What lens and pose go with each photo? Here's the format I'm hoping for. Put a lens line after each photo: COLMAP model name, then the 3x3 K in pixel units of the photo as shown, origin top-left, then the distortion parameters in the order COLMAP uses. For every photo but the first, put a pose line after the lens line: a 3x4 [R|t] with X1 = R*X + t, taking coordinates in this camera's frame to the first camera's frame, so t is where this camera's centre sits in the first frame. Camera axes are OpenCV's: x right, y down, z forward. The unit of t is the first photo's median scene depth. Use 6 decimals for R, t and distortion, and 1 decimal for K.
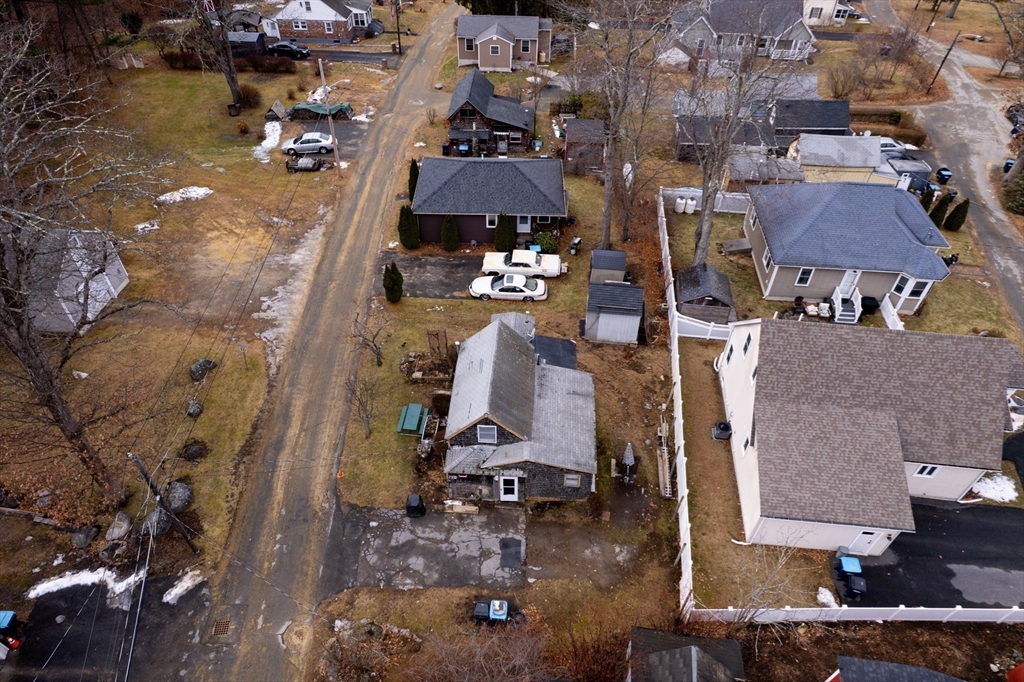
lens RADIAL K [[658.9, 0, 514.1], [0, 658.9, 334.1], [0, 0, 1]] dist [-0.073035, 0.062425]
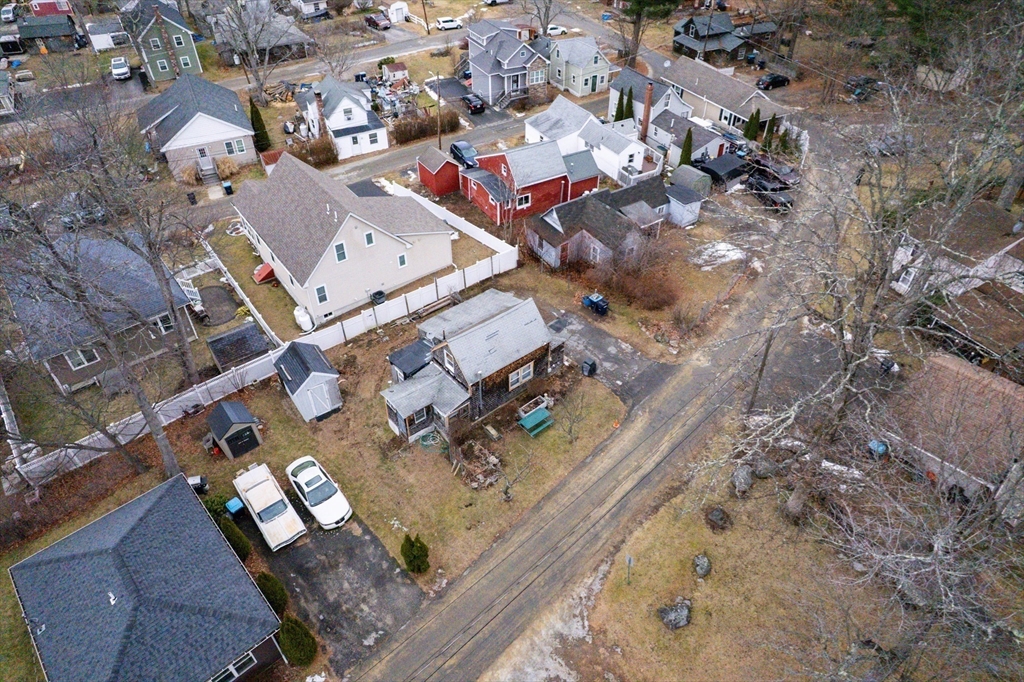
lens RADIAL K [[658.9, 0, 514.5], [0, 658.9, 340.7], [0, 0, 1]] dist [-0.073035, 0.062425]
pose [[-0.689131, -0.486325, 0.537202, -0.685249], [0.496055, 0.223801, 0.838953, -0.880746], [-0.528231, 0.844630, 0.087016, 0.848148]]
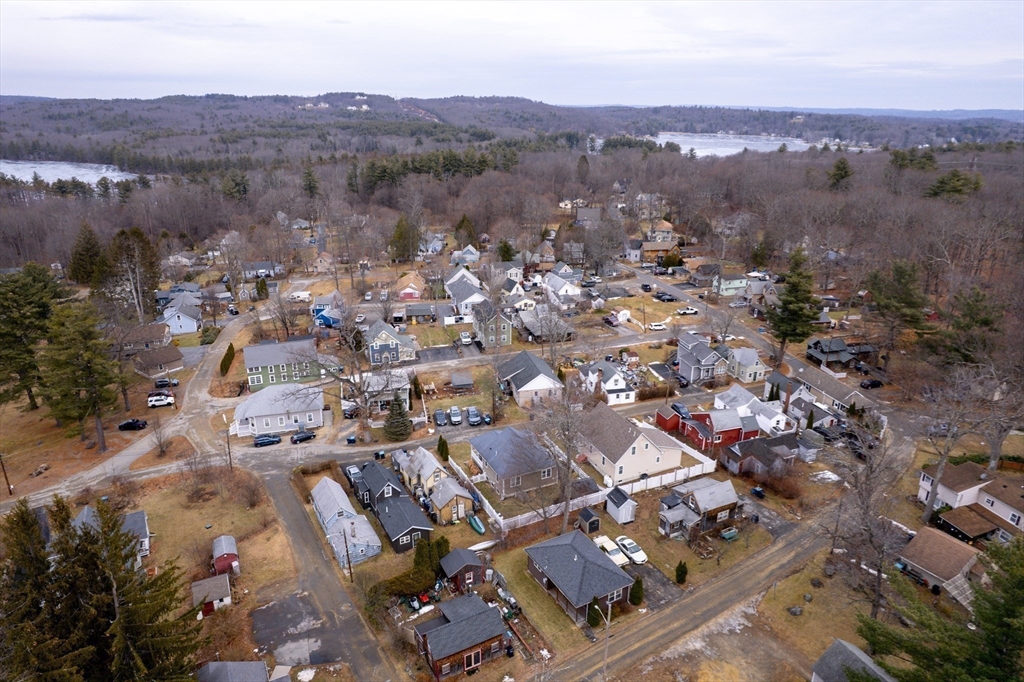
lens RADIAL K [[658.9, 0, 516.2], [0, 658.9, 344.9], [0, 0, 1]] dist [-0.073035, 0.062425]
pose [[-0.508215, -0.317078, 0.800737, -1.484387], [0.586282, 0.553690, 0.591355, -2.179330], [-0.630866, 0.769993, -0.095496, 1.233207]]
